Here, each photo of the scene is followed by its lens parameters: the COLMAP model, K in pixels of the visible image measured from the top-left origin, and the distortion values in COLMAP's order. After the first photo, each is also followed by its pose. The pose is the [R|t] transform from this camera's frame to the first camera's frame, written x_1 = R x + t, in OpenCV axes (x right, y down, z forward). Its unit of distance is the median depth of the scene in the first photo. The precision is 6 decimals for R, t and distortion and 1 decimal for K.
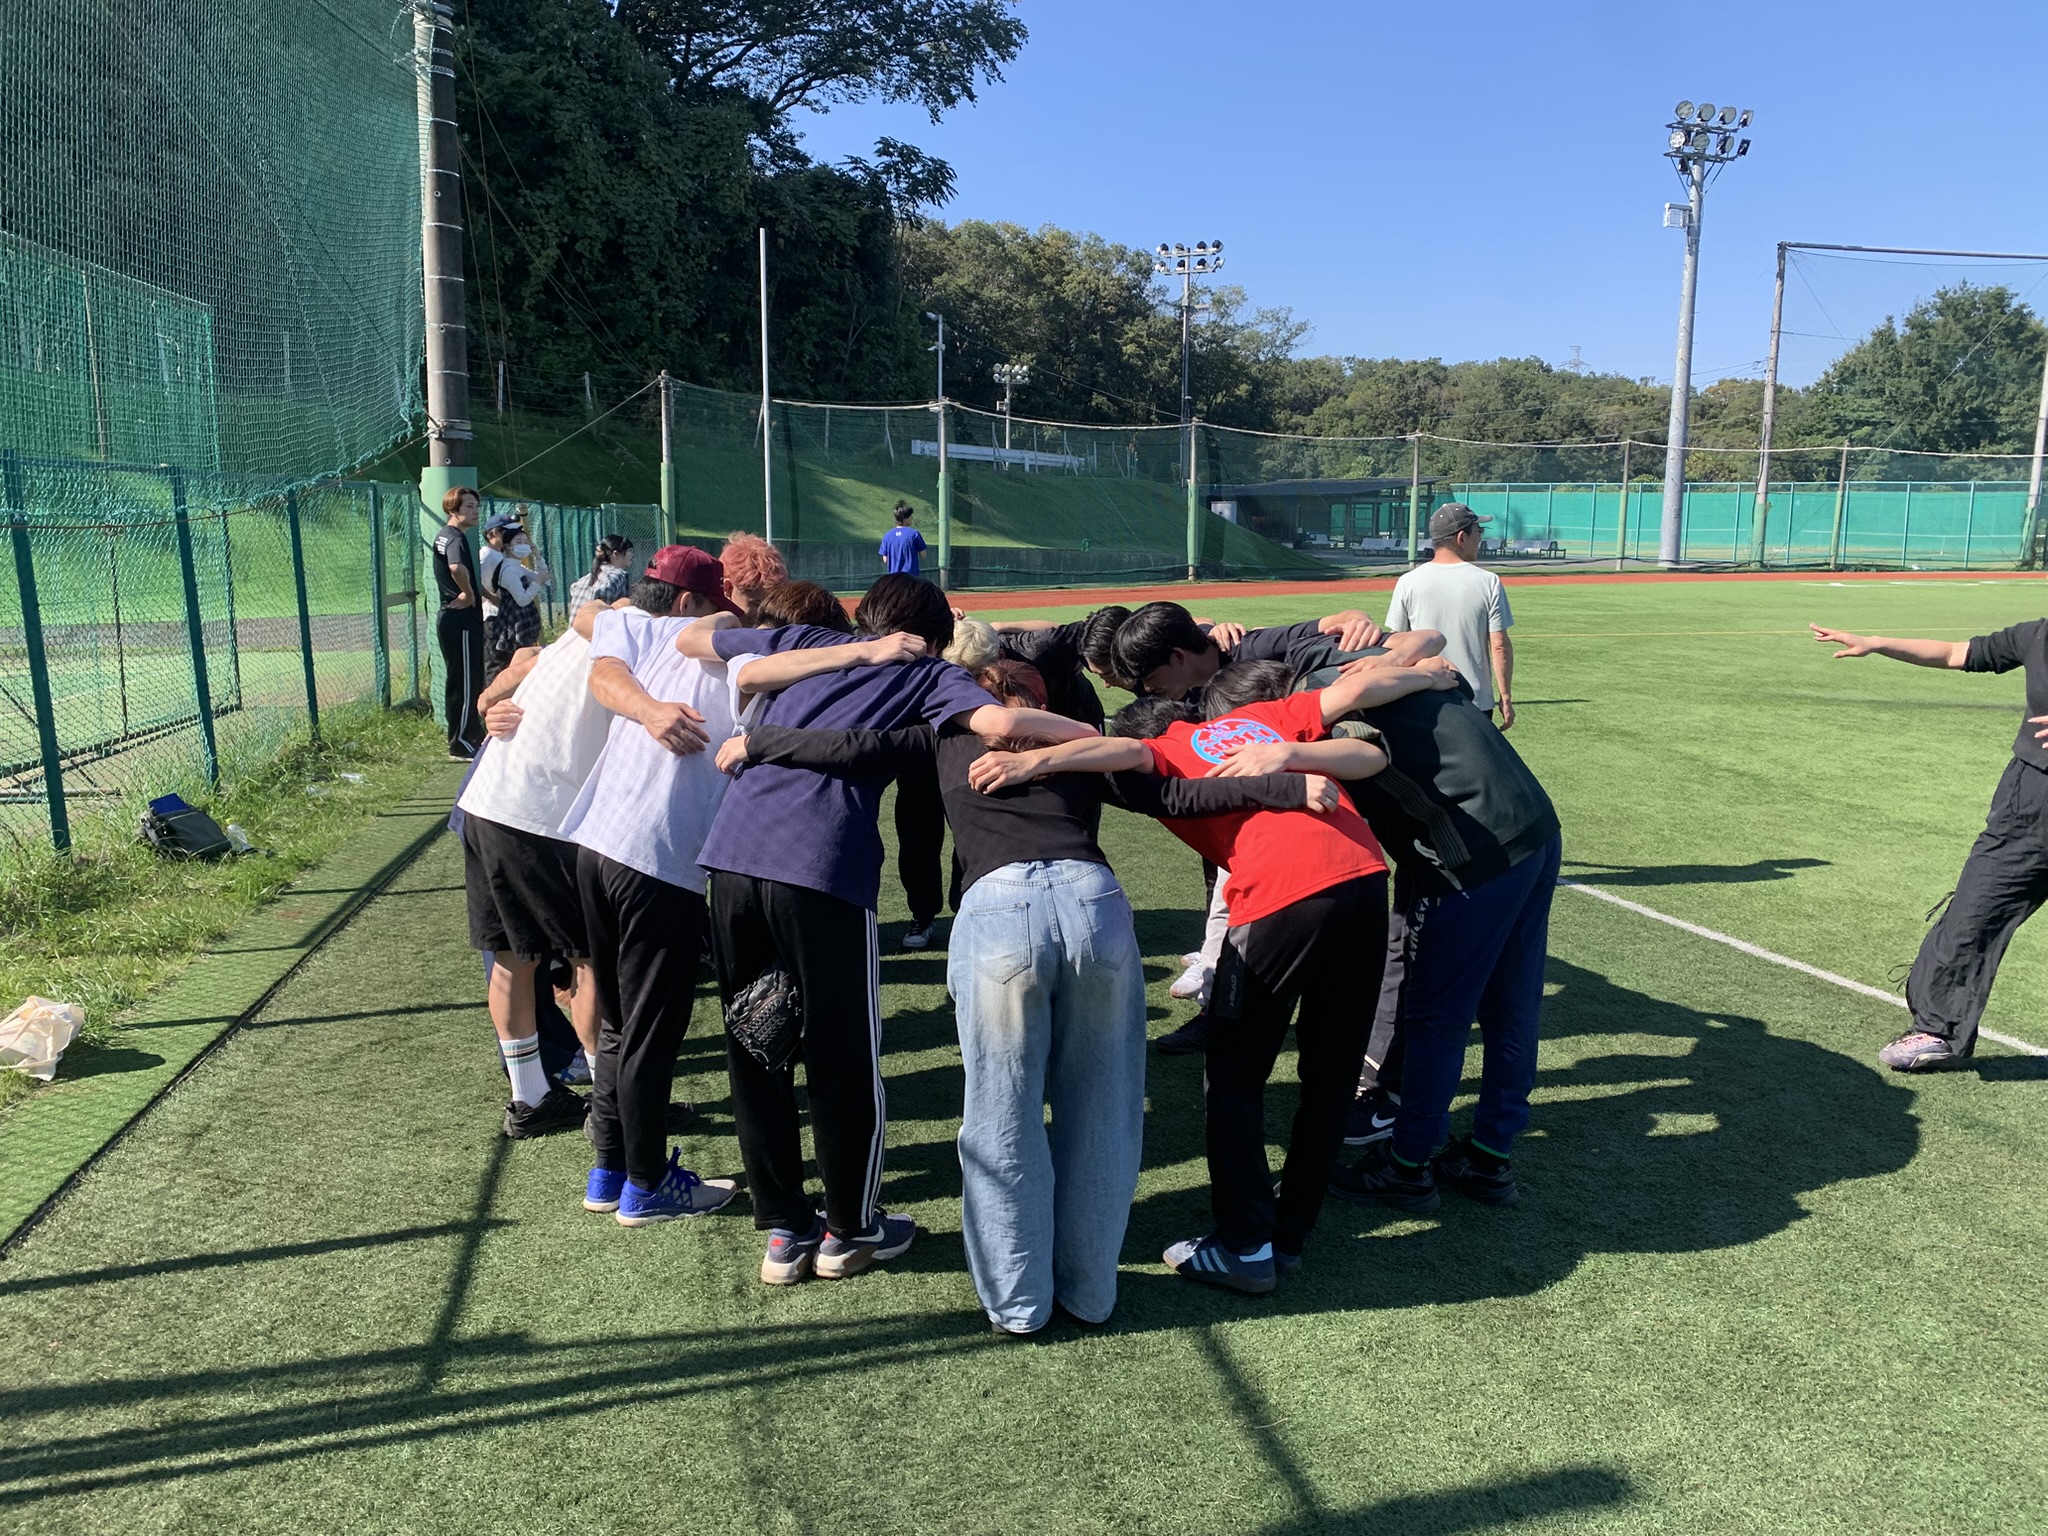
lens RADIAL K [[1536.9, 0, 1005.9], [0, 1536.9, 746.1], [0, 0, 1]] dist [0.040691, -0.045157]
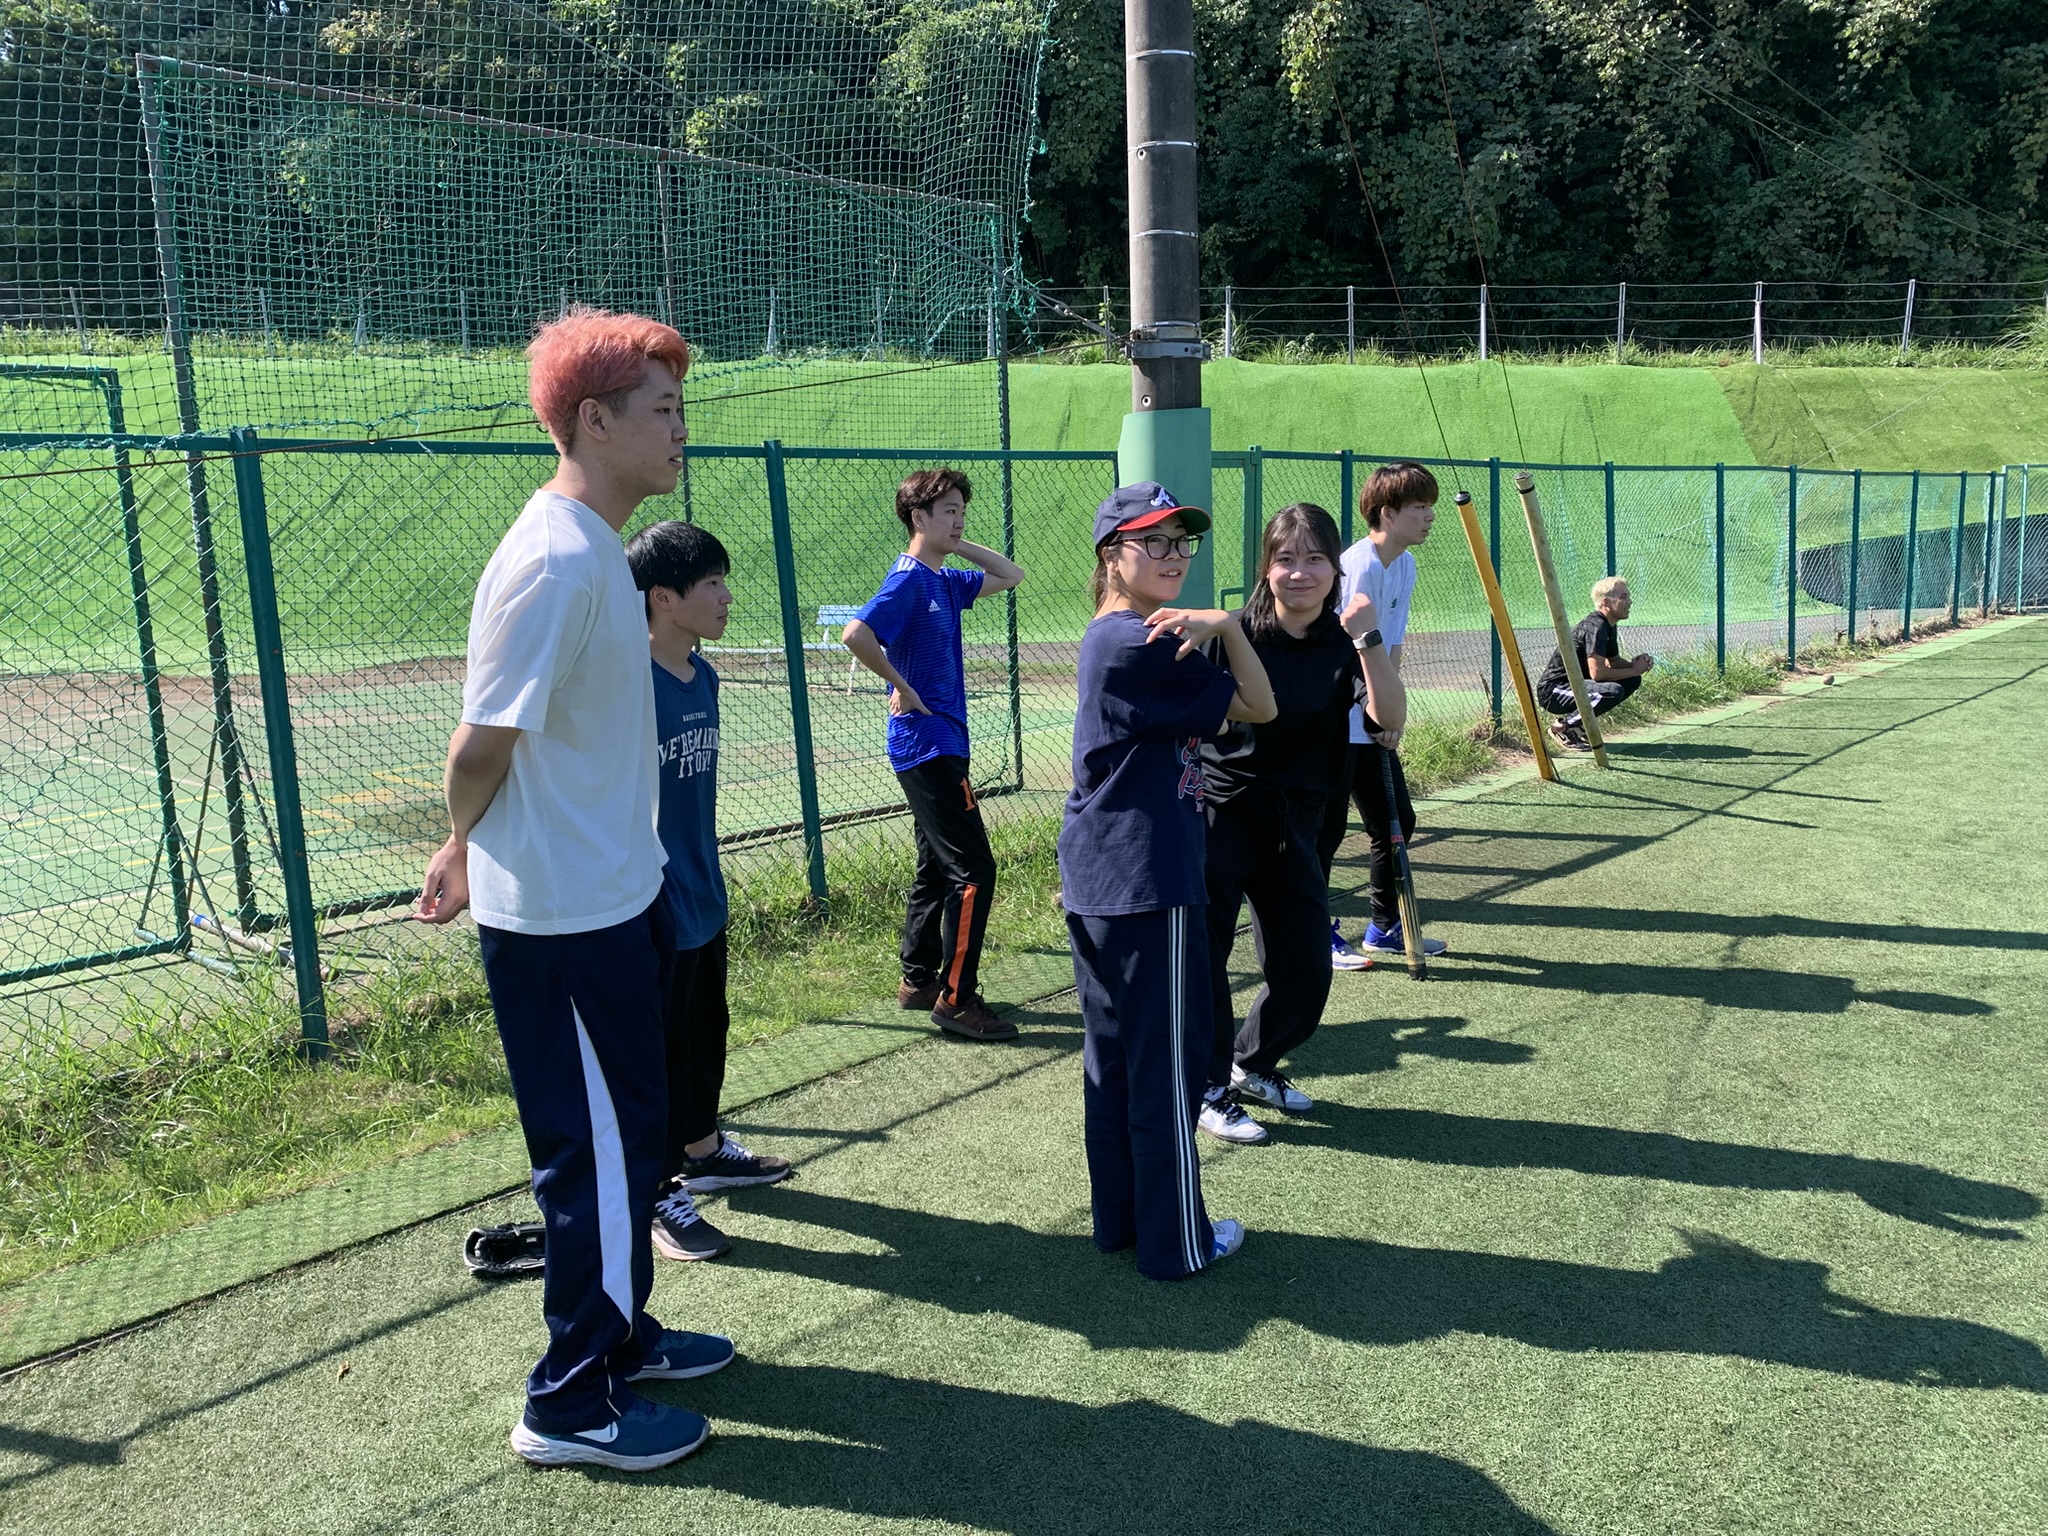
lens RADIAL K [[1536.9, 0, 1013.3], [0, 1536.9, 762.8], [0, 0, 1]] dist [0.040691, -0.045157]
pose [[0.605855, 0.092215, -0.790213, 0.012418], [-0.077252, 0.995385, 0.056929, -0.017351], [0.791816, 0.026555, 0.610183, 0.132890]]
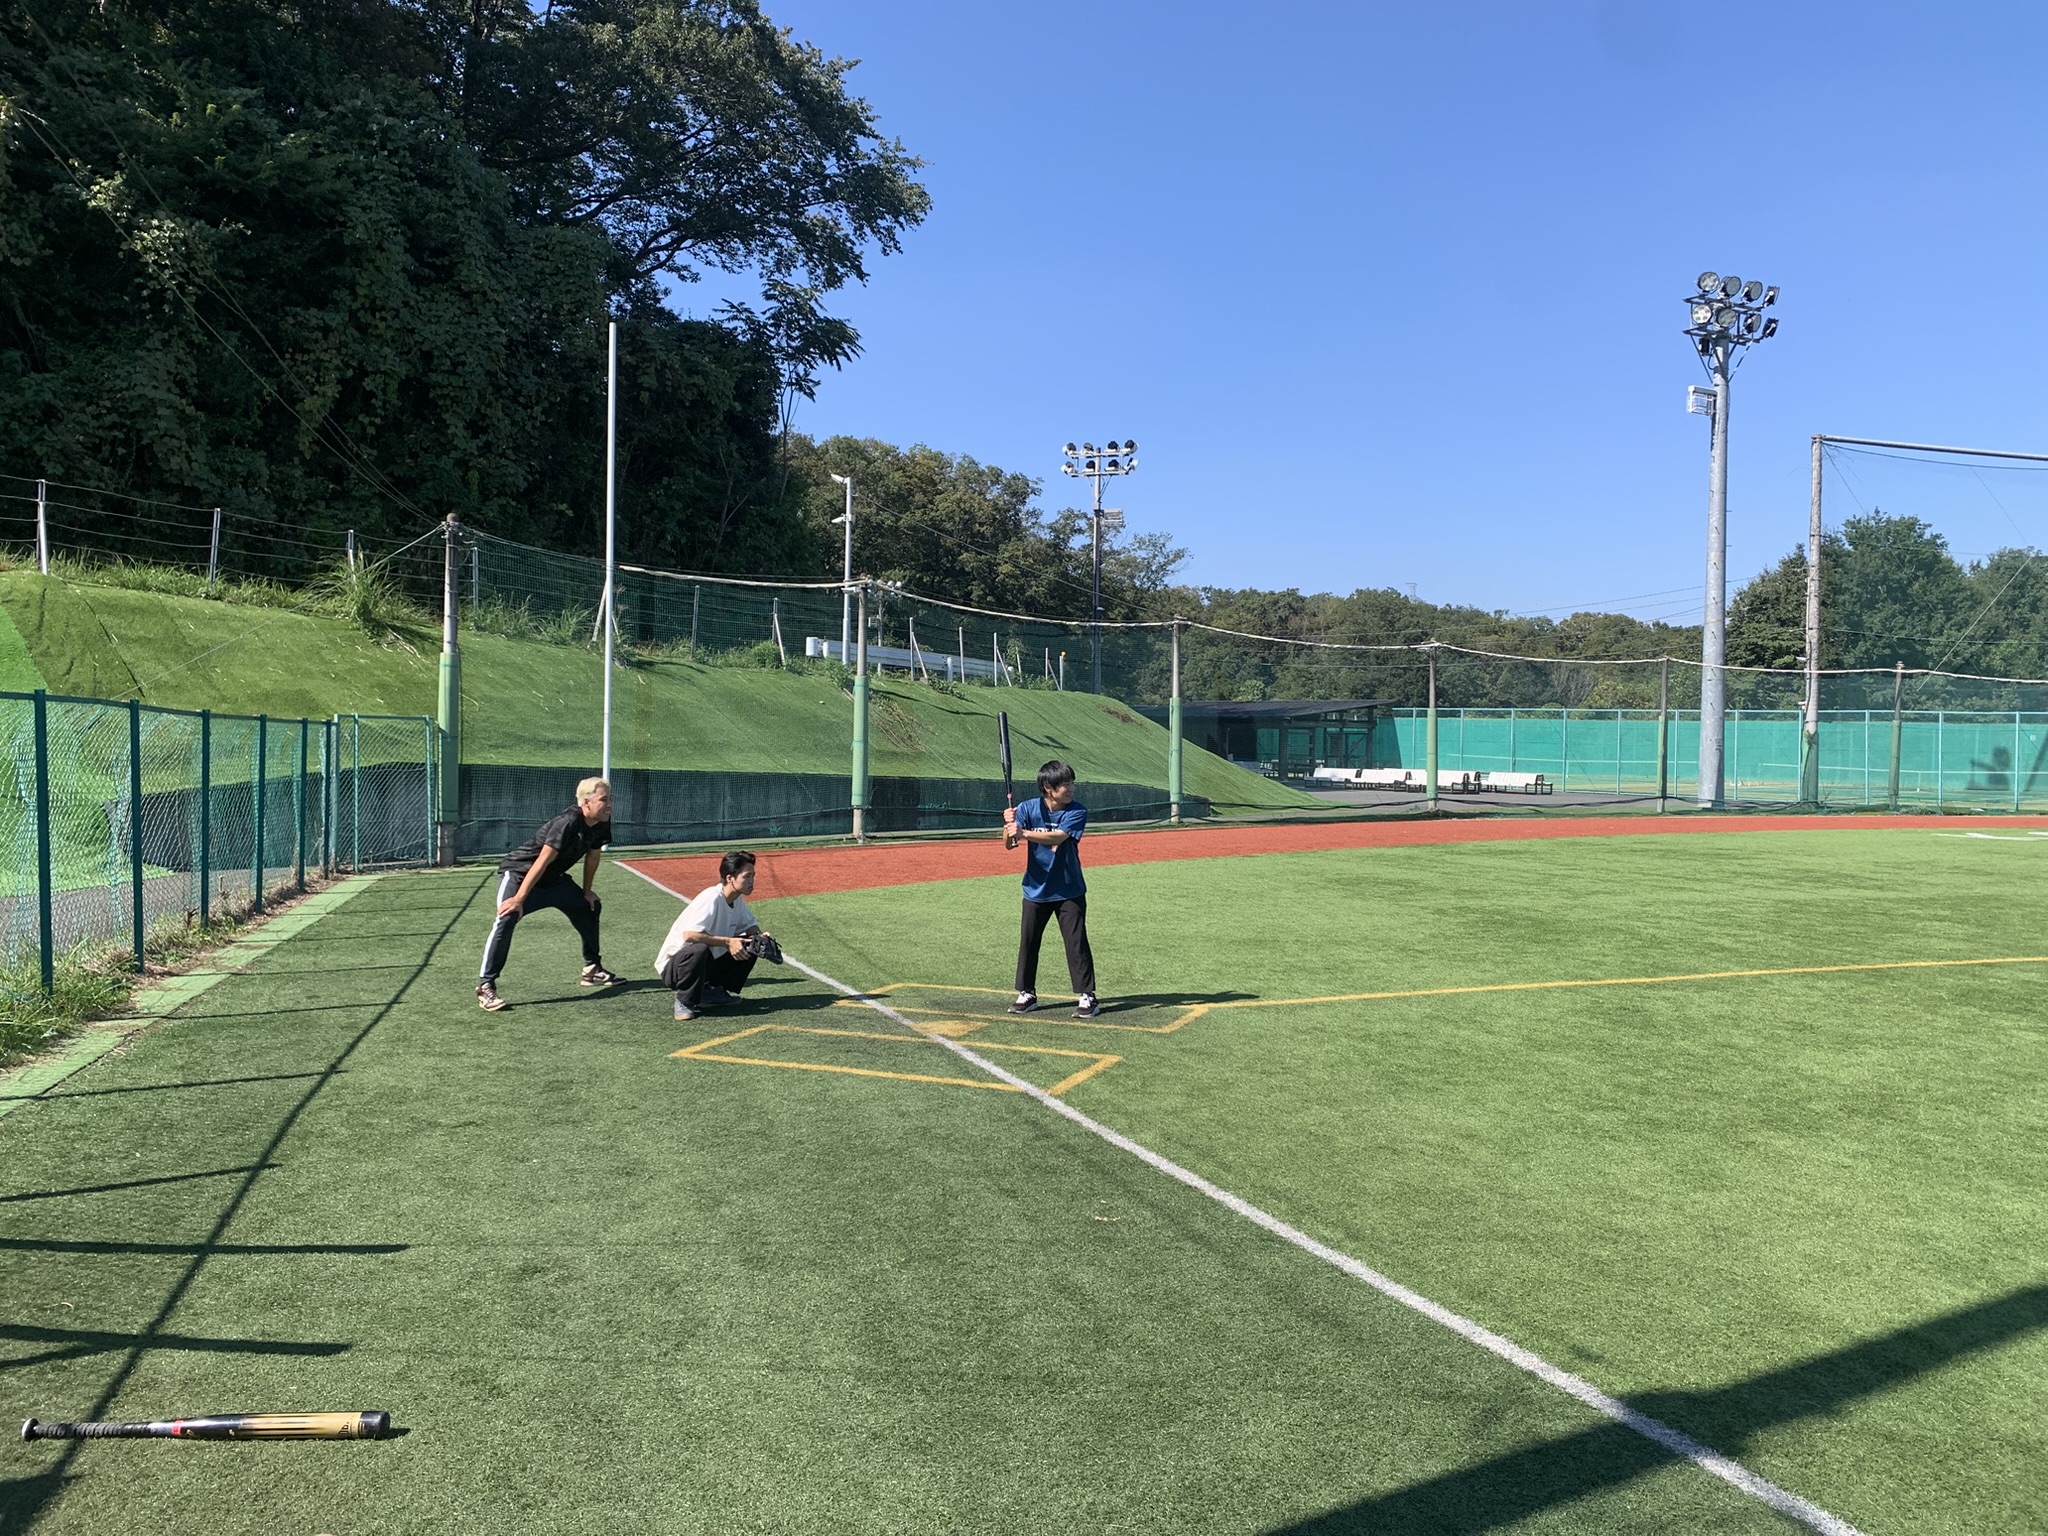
lens RADIAL K [[1536.9, 0, 996.0], [0, 1536.9, 754.1], [0, 0, 1]] dist [0.040691, -0.045157]
pose [[0.996052, 0.008793, 0.088334, -0.026672], [0.003494, 0.990428, -0.137986, -0.028090], [-0.088702, 0.137750, 0.986487, 0.191354]]
